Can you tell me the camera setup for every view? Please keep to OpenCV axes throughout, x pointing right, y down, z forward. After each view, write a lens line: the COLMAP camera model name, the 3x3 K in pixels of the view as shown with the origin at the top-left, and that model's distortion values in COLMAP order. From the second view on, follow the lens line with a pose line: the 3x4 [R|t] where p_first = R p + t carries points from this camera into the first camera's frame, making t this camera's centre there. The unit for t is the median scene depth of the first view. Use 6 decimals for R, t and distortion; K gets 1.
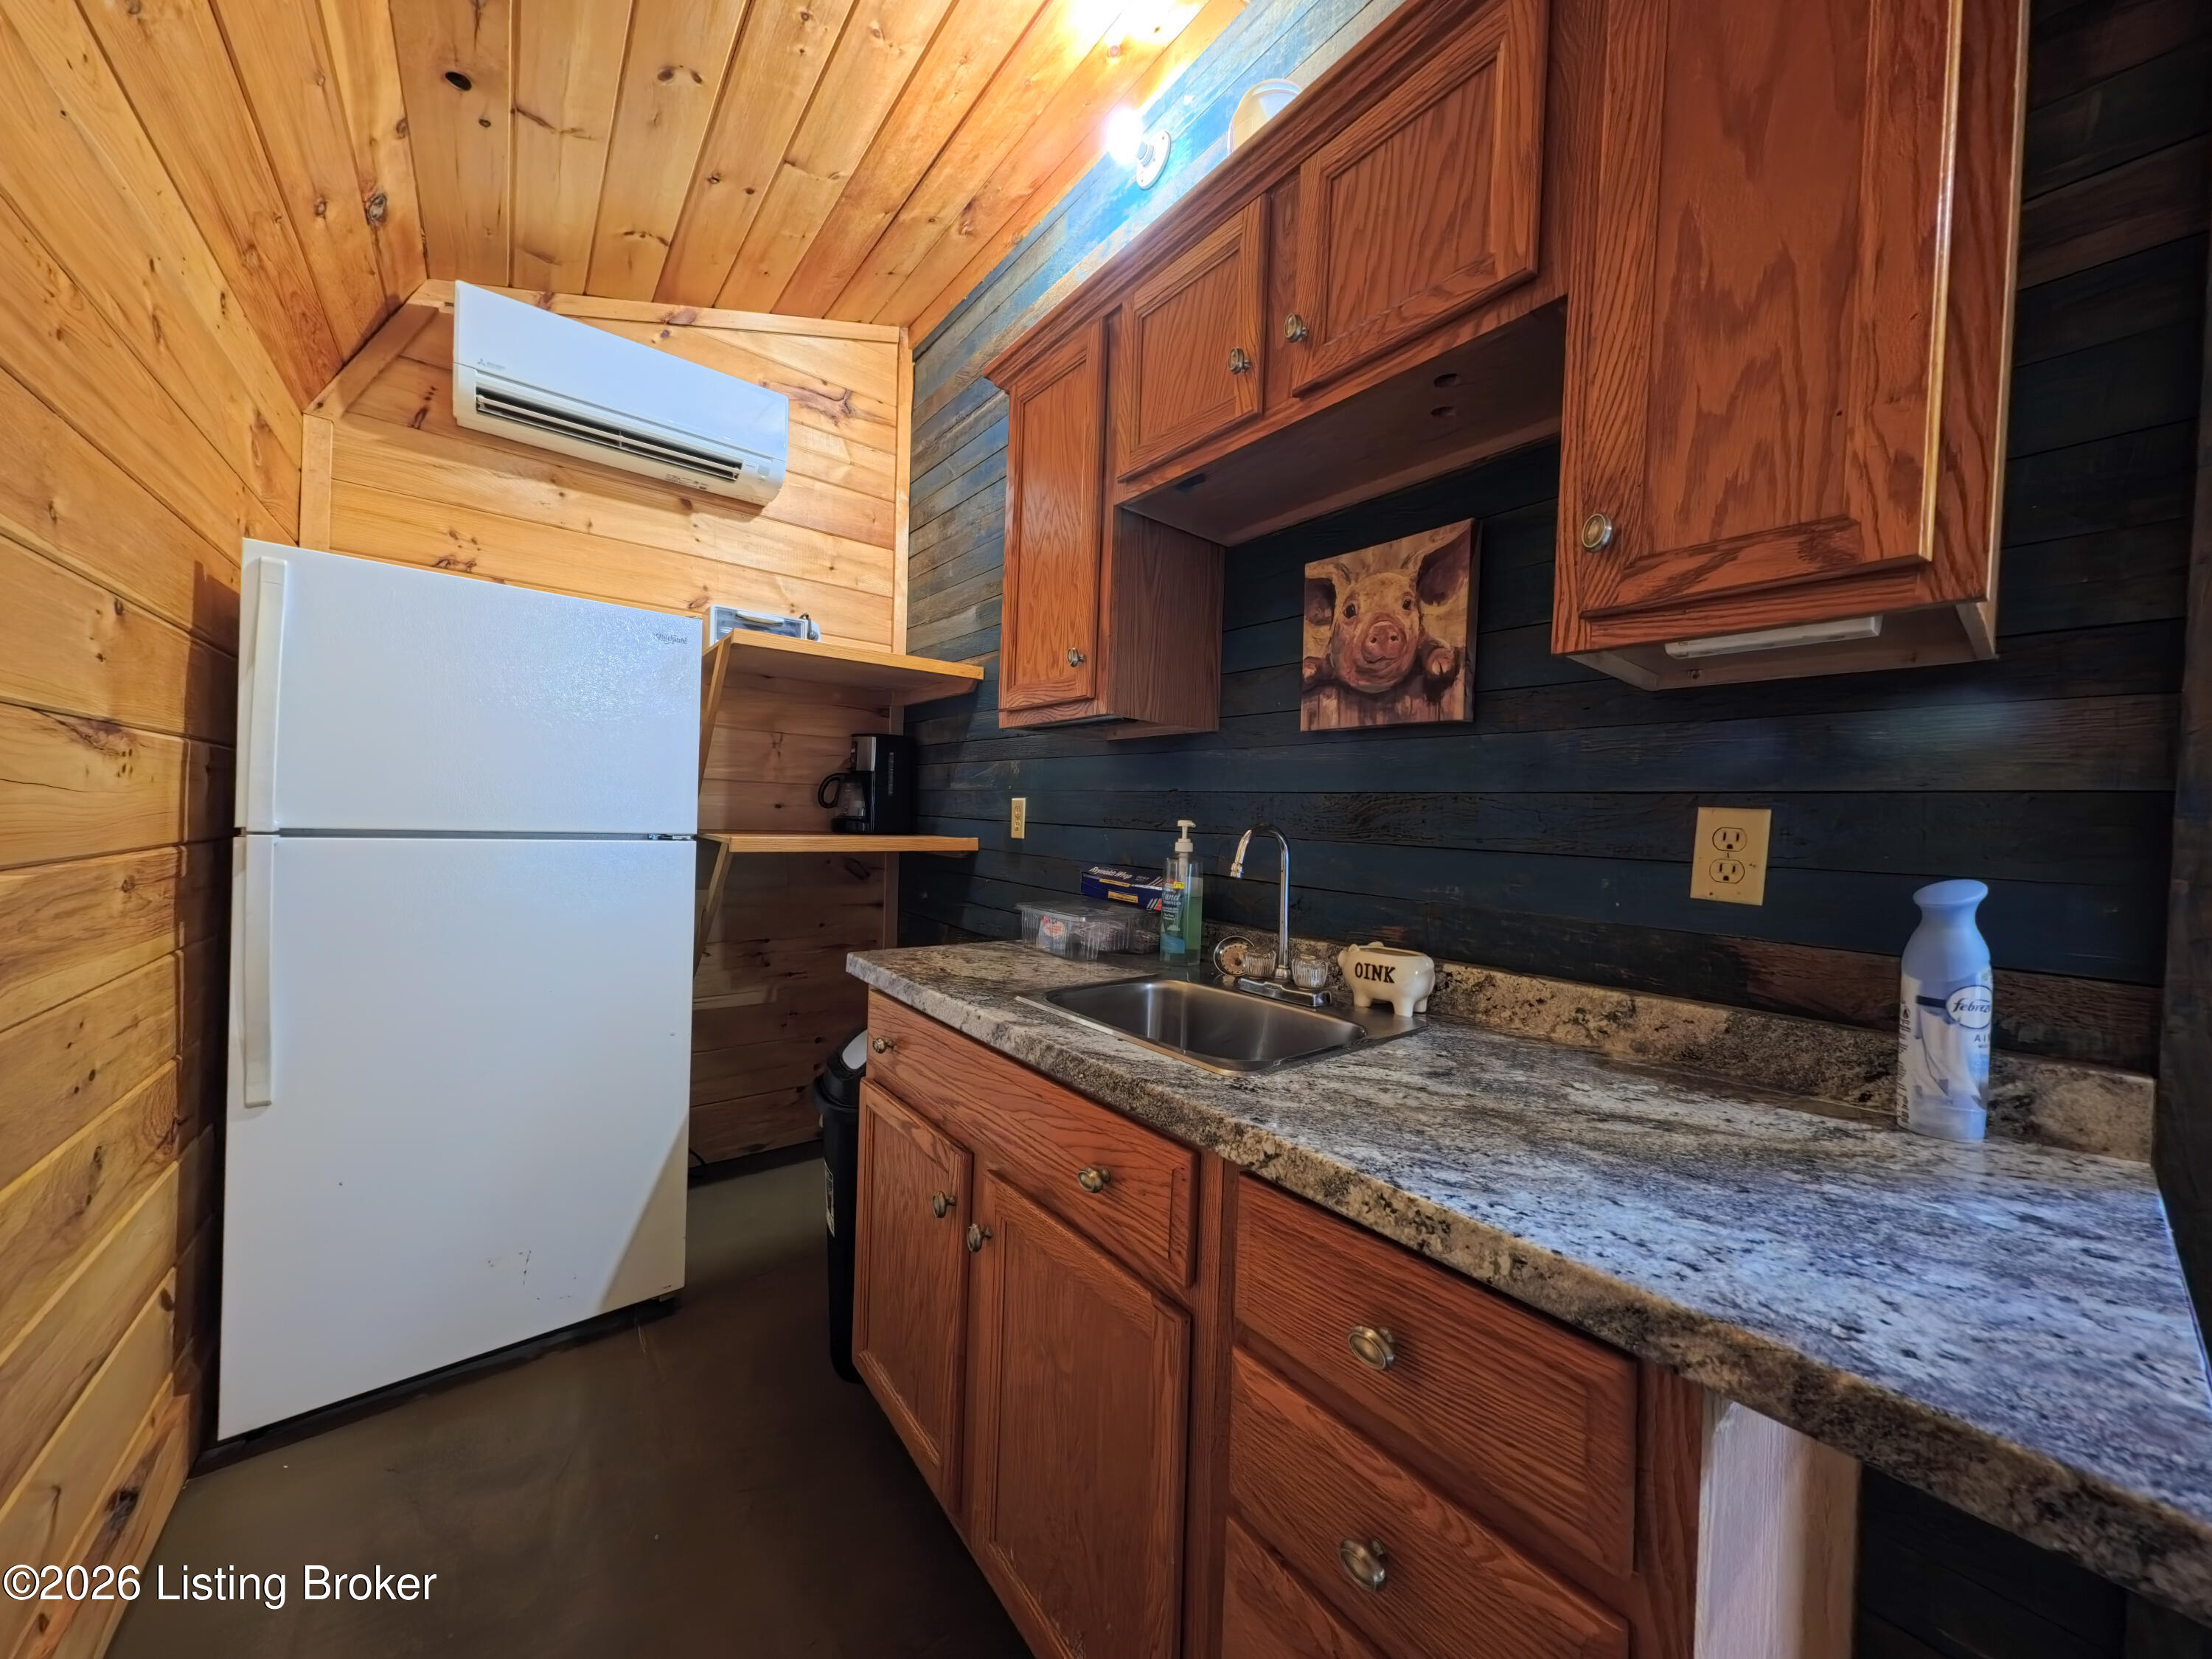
lens RADIAL K [[767.9, 0, 1106.0], [0, 767.9, 829.5], [0, 0, 1]] dist [-0.001580, 0.000001]
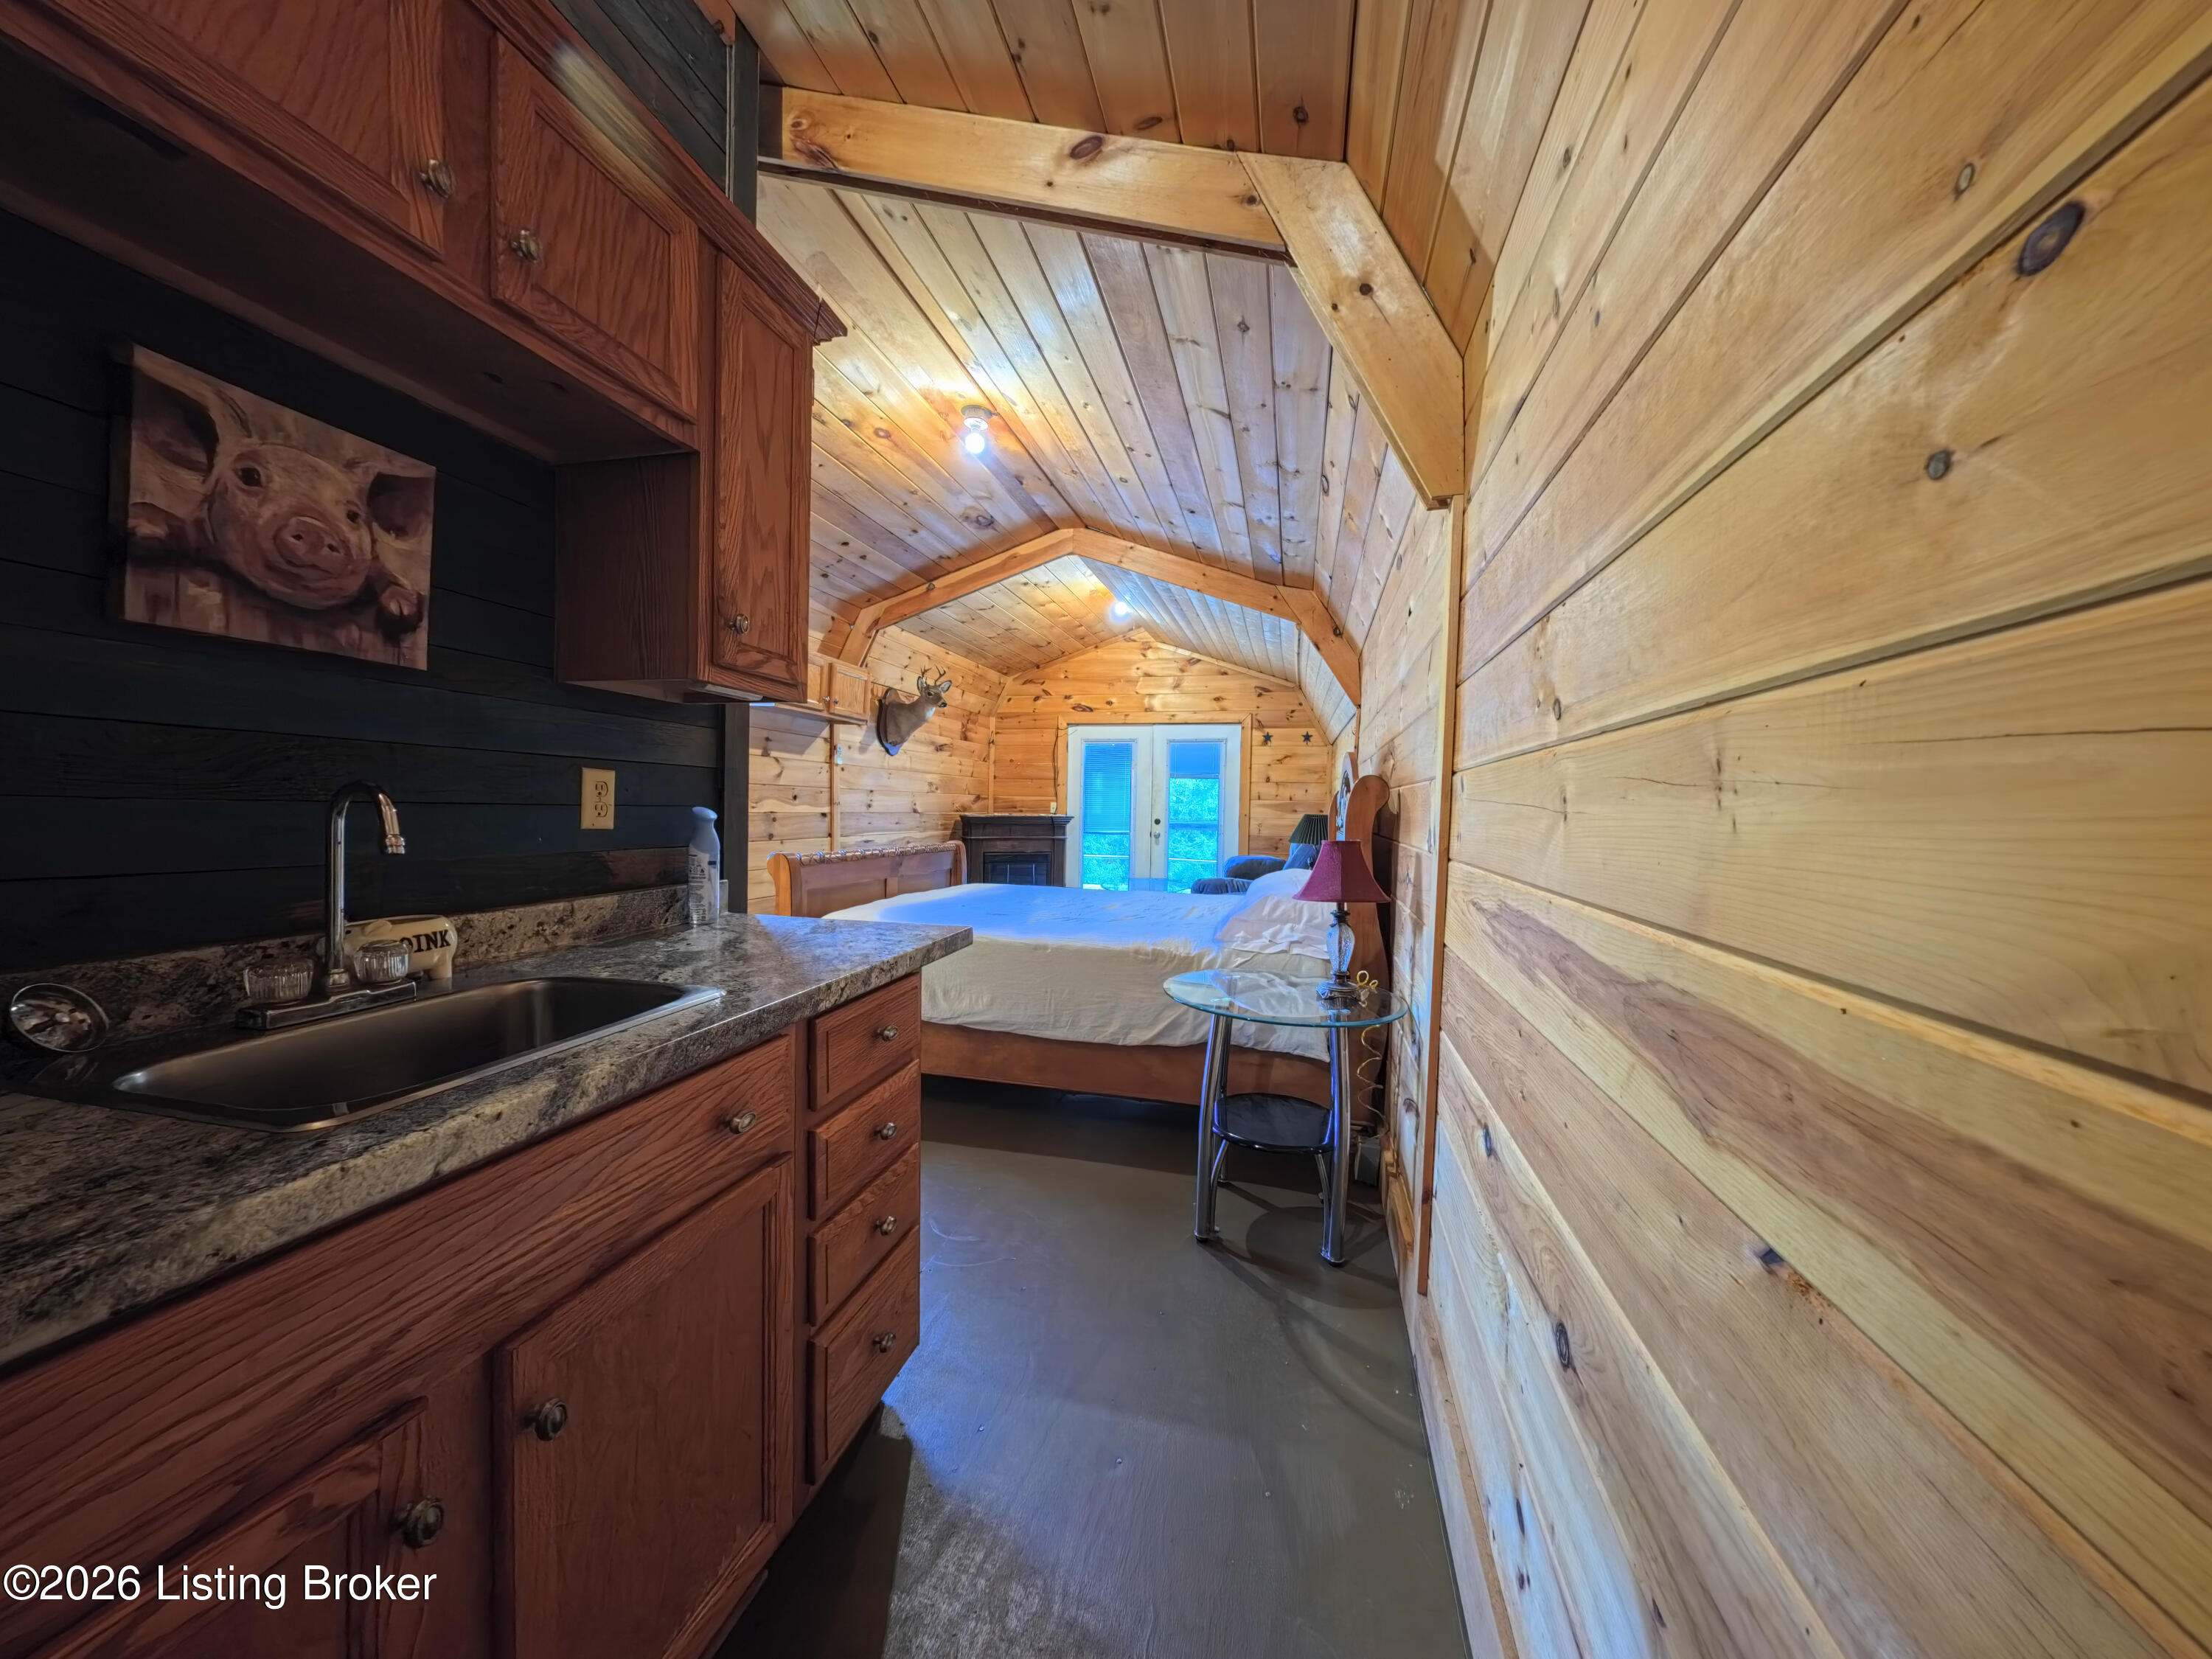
lens RADIAL K [[767.9, 0, 1106.0], [0, 767.9, 829.5], [0, 0, 1]] dist [-0.001580, 0.000001]
pose [[-0.608145, -0.075192, 0.790256, -0.830008], [-0.036300, 0.997097, 0.066938, -0.036635], [-0.792995, 0.012022, -0.609109, 0.886216]]
